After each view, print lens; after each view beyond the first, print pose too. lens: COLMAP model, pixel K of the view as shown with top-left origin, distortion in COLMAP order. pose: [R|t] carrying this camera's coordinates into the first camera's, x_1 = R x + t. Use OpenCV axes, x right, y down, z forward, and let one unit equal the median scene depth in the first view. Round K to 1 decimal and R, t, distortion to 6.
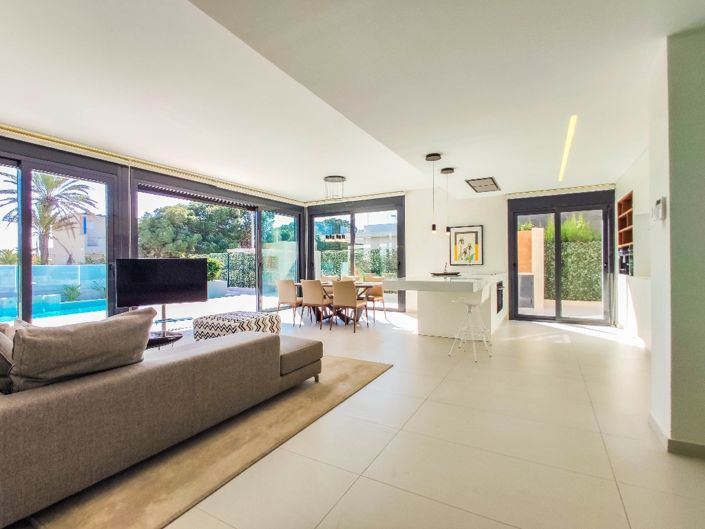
lens RADIAL K [[342.7, 0, 339.2], [0, 342.7, 264.1], [0, 0, 1]] dist [0.001228, 0.000293]
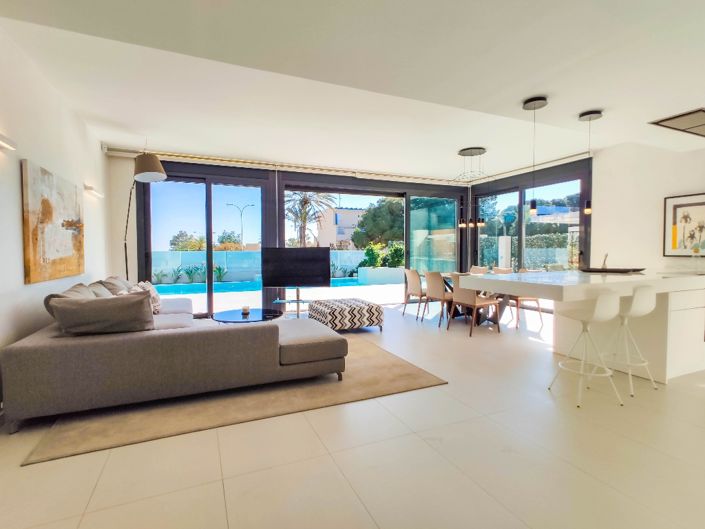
lens RADIAL K [[349.1, 0, 344.9], [0, 349.1, 264.1], [0, 0, 1]] dist [0.001877, 0.000690]
pose [[0.803220, 0.028644, -0.594994, 0.305149], [-0.003405, 0.999048, 0.043500, -0.011657], [0.595673, -0.032914, 0.802552, 0.145169]]
